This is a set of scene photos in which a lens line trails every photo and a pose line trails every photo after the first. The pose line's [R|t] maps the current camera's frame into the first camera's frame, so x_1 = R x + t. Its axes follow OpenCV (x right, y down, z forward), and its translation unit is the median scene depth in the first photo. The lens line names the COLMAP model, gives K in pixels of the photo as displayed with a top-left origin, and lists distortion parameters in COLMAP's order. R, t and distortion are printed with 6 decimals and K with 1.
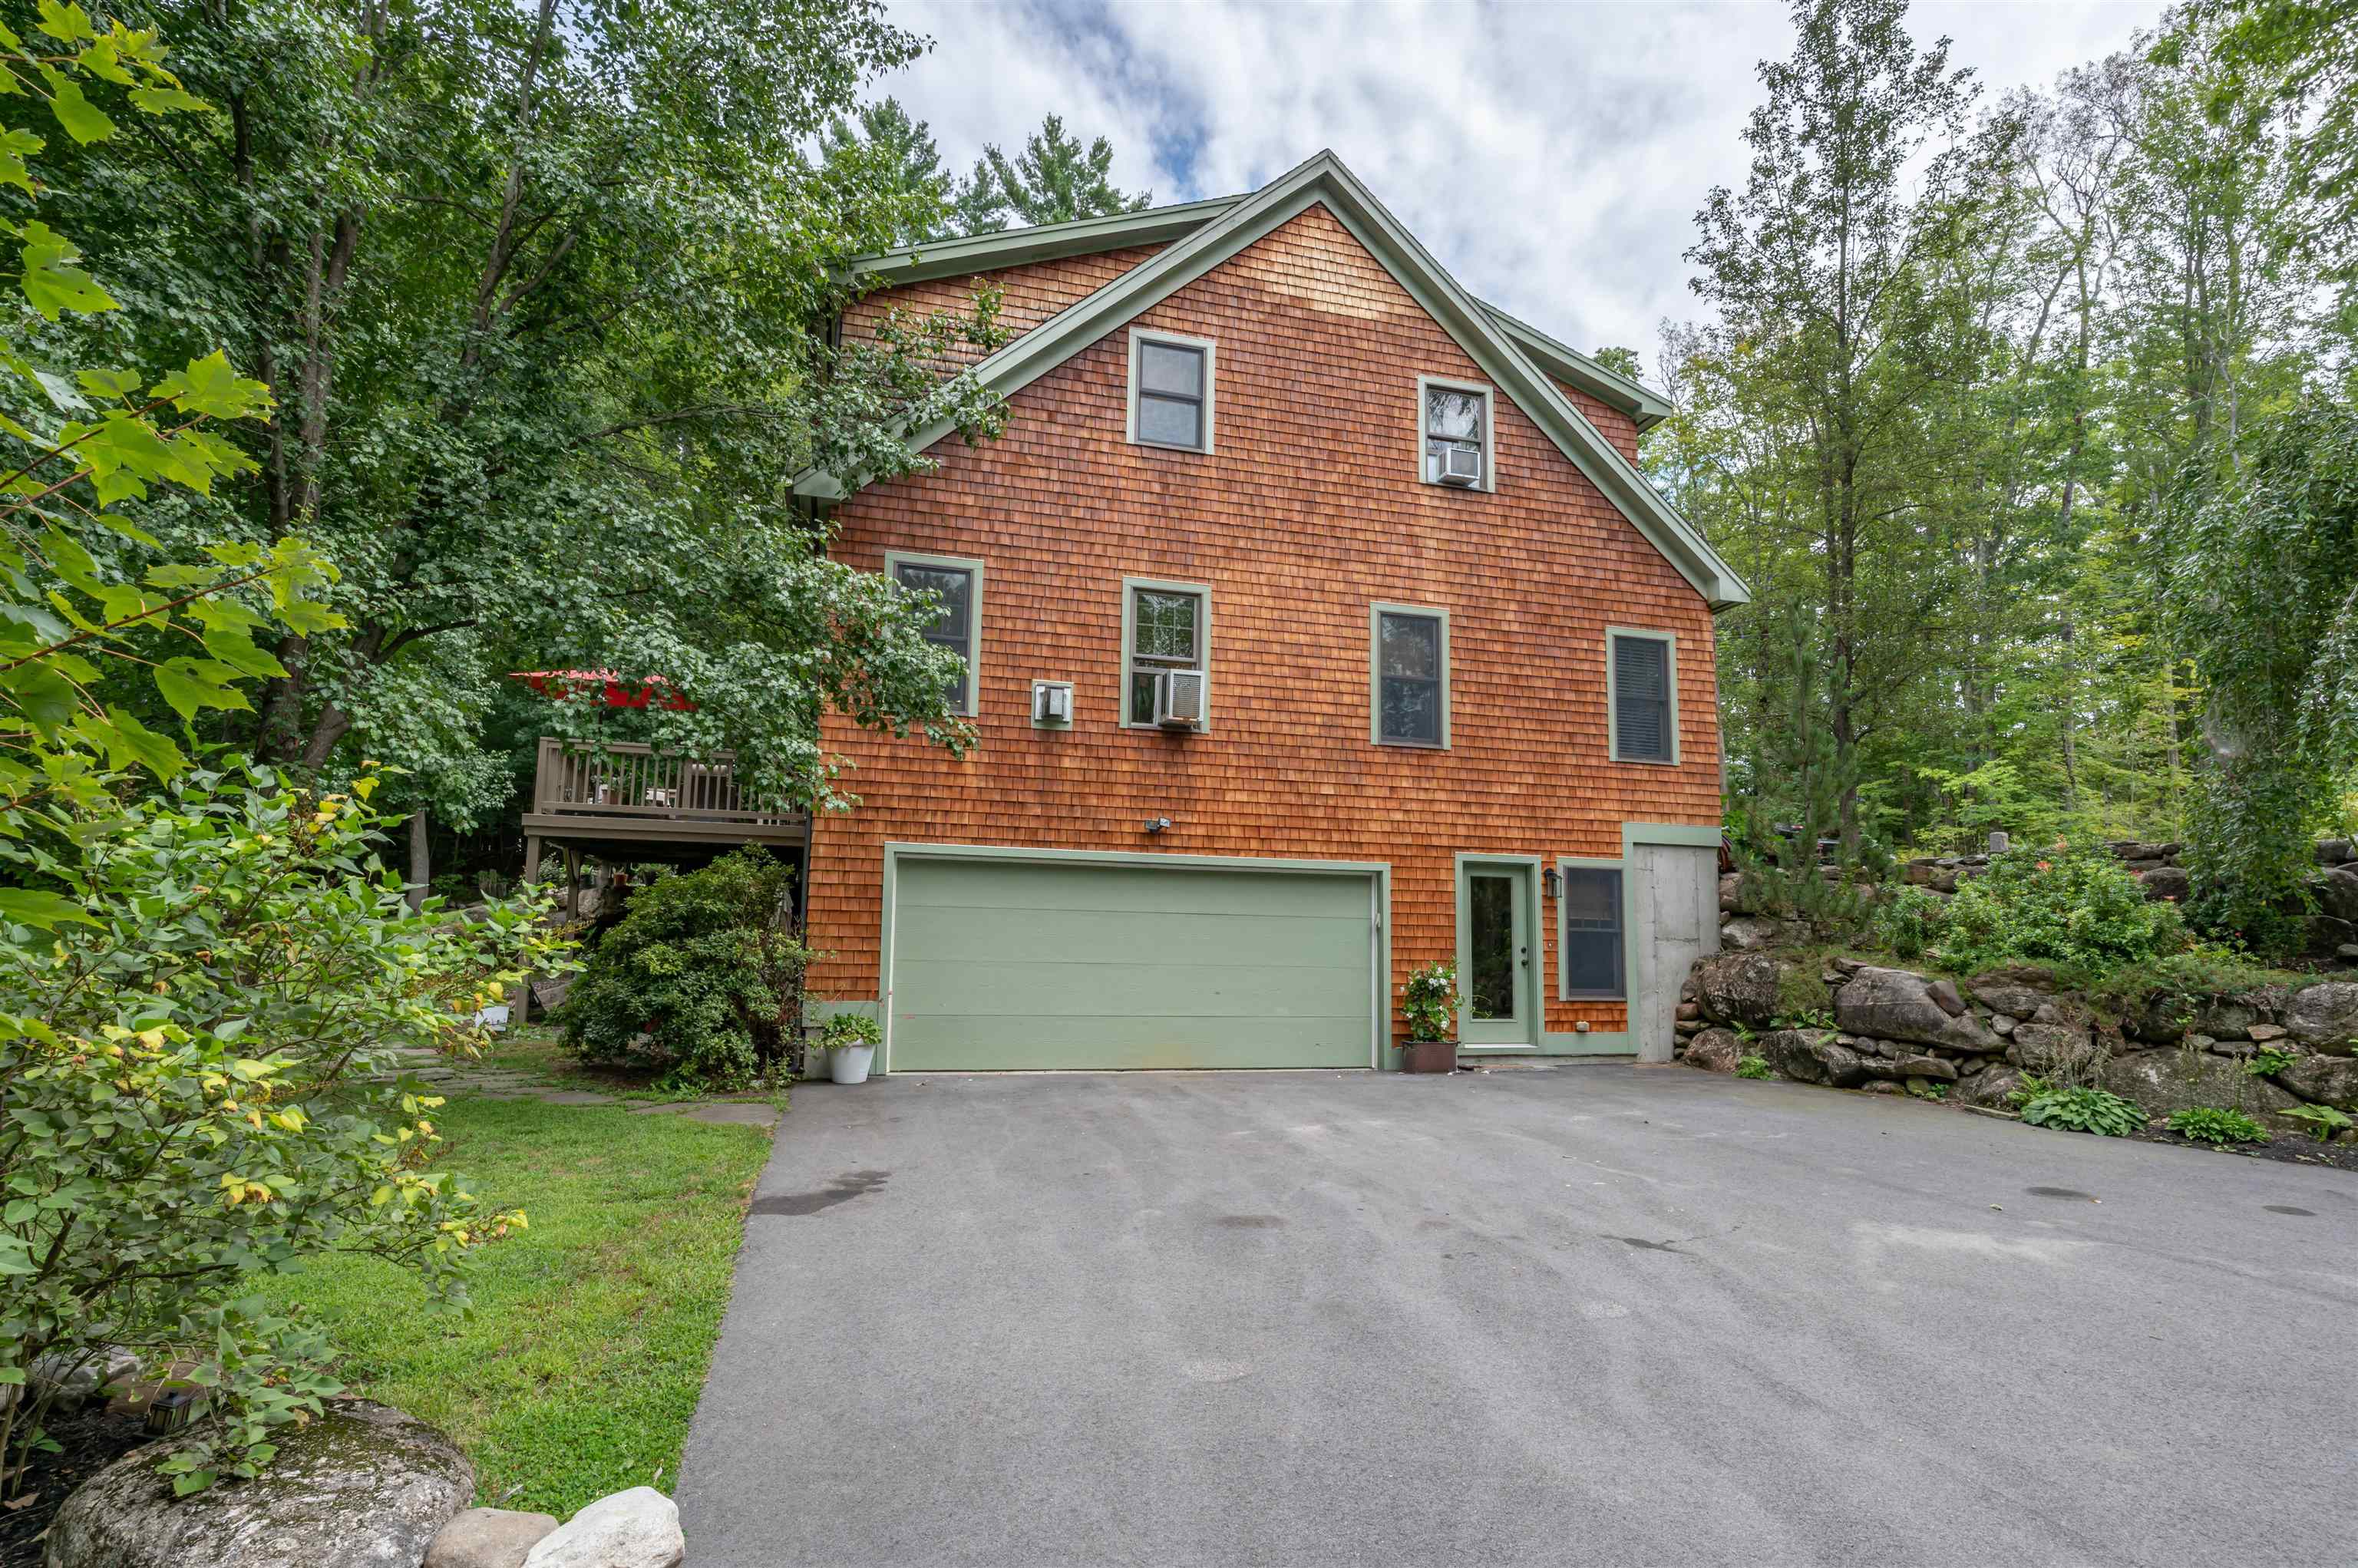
lens RADIAL K [[1137.3, 0, 1175.9], [0, 1137.3, 876.0], [0, 0, 1]] dist [-0.004251, 0.000331]
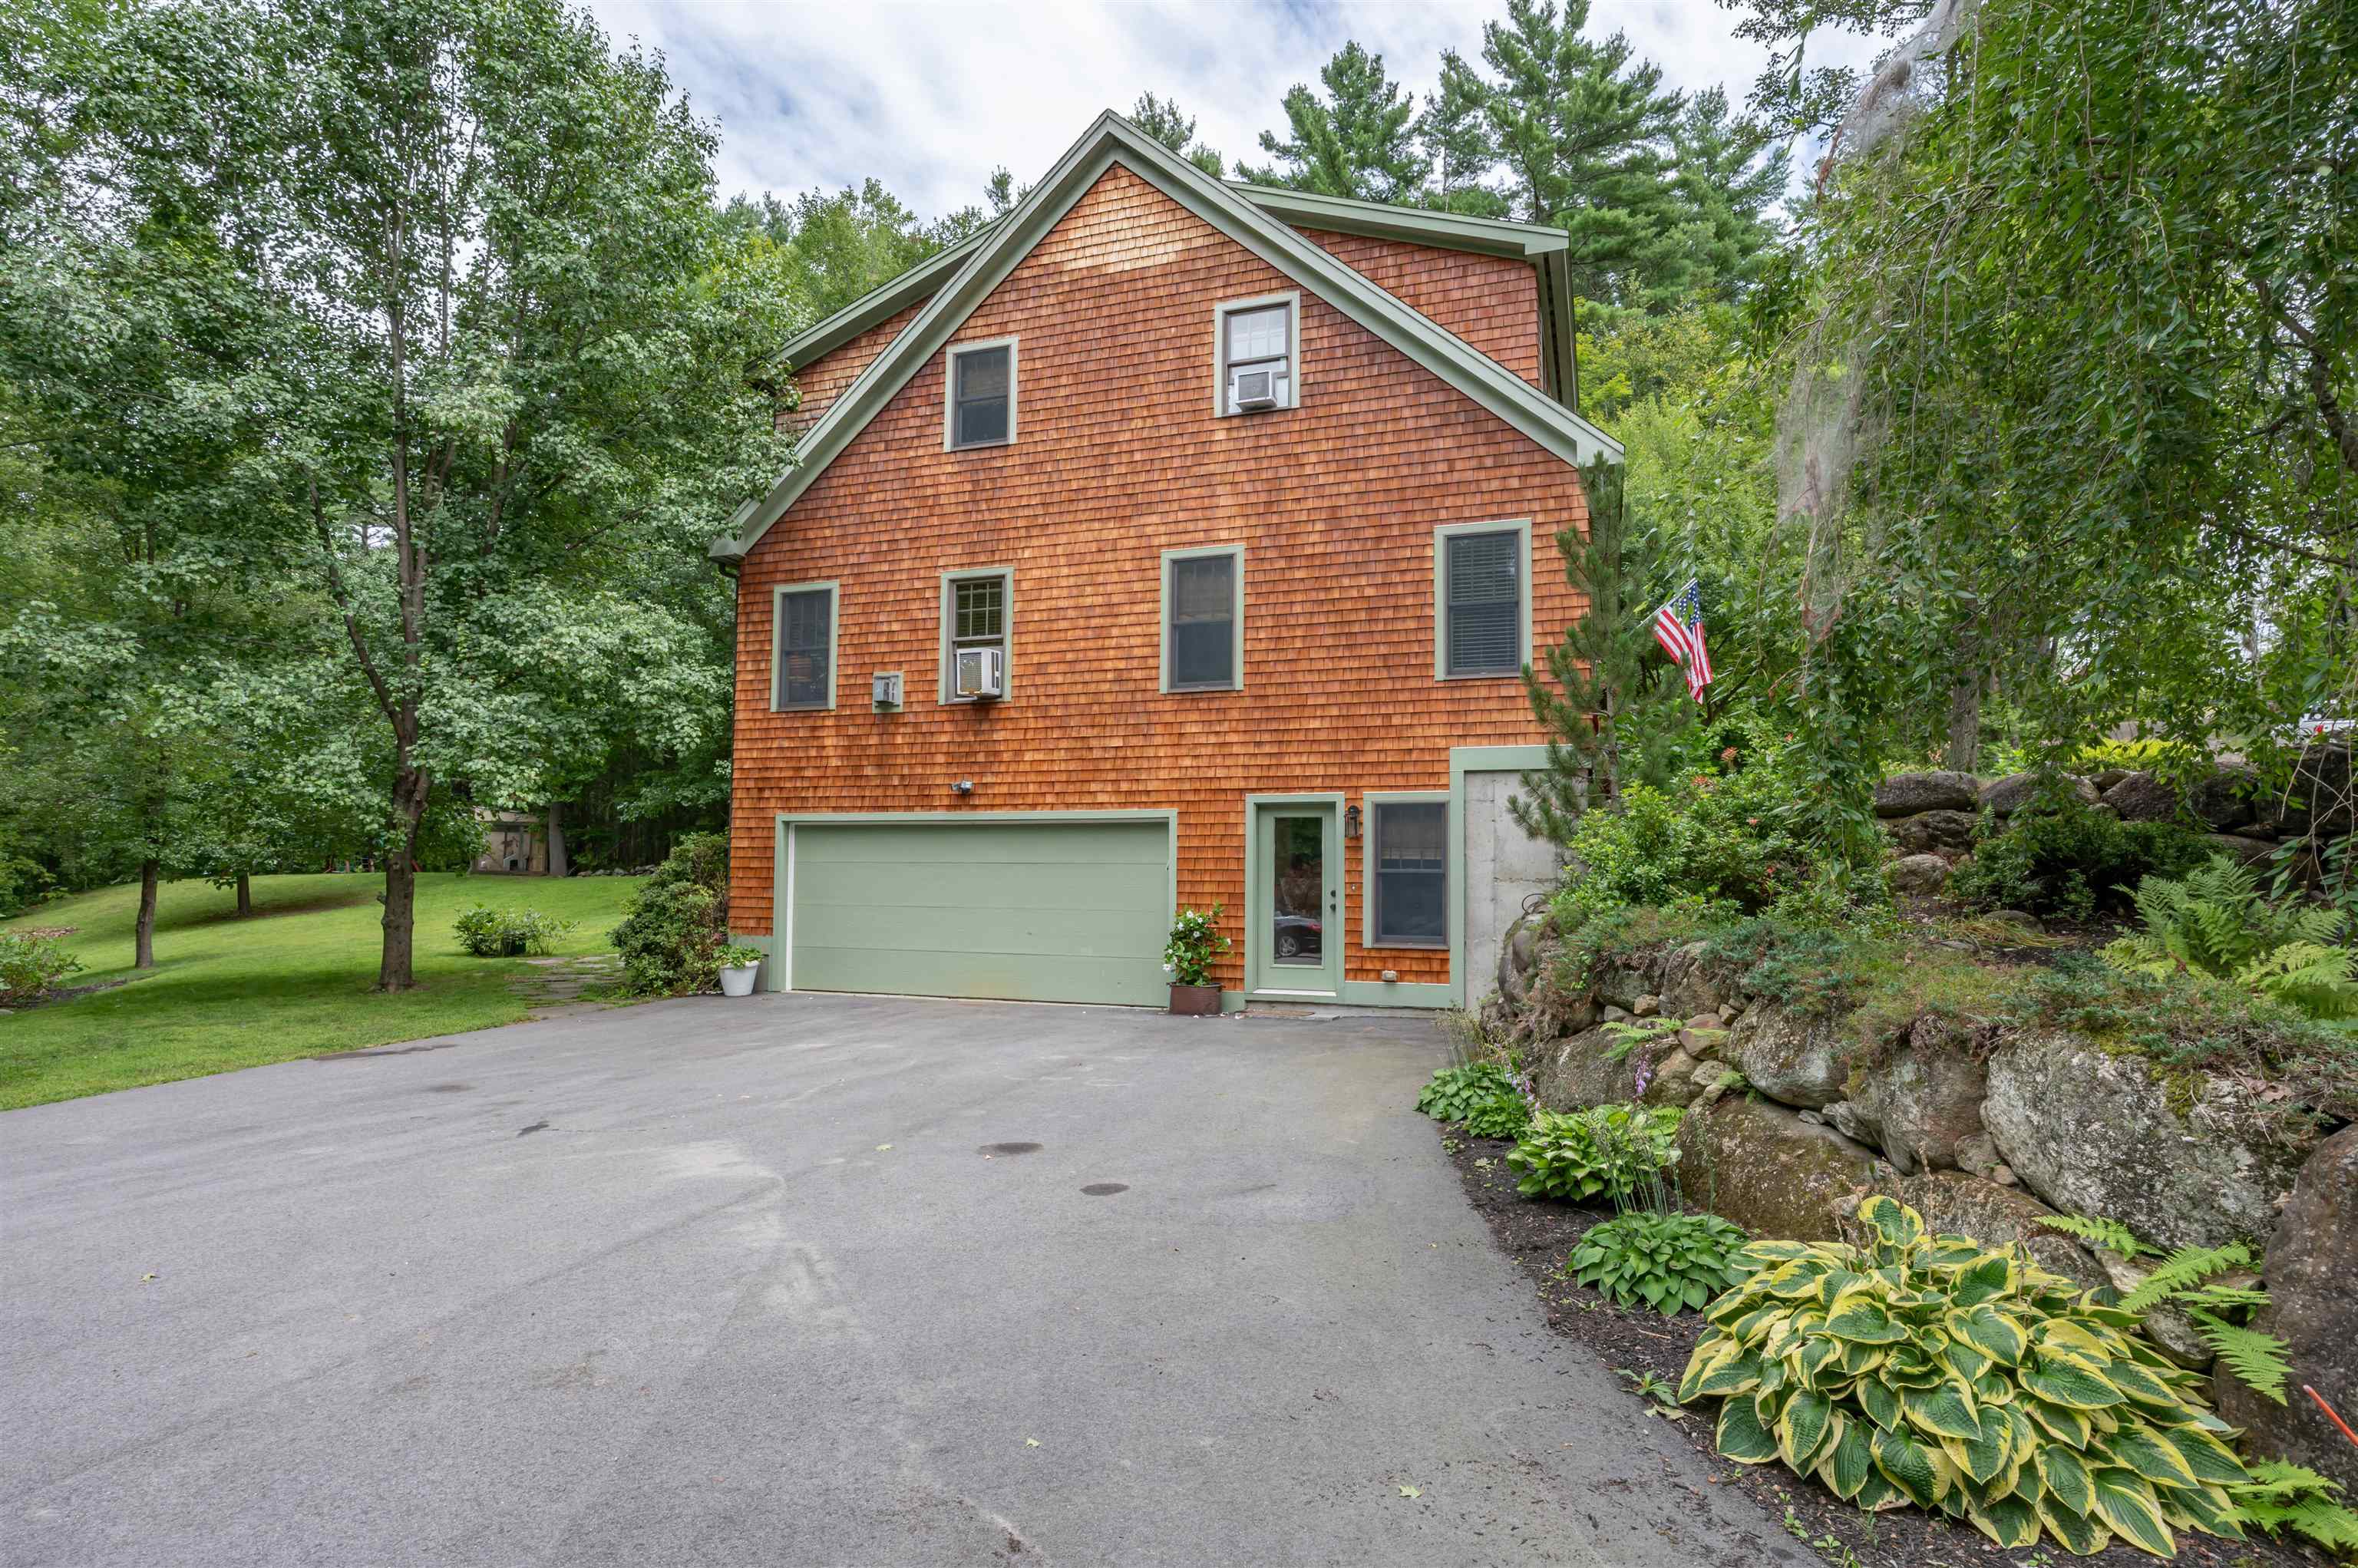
lens RADIAL K [[1137.3, 0, 1175.9], [0, 1137.3, 876.0], [0, 0, 1]] dist [-0.004251, 0.000331]
pose [[0.833609, -0.012934, -0.552204, 0.736389], [0.044661, 0.998031, 0.044045, 0.003446], [0.550547, -0.061379, 0.832545, 0.144325]]
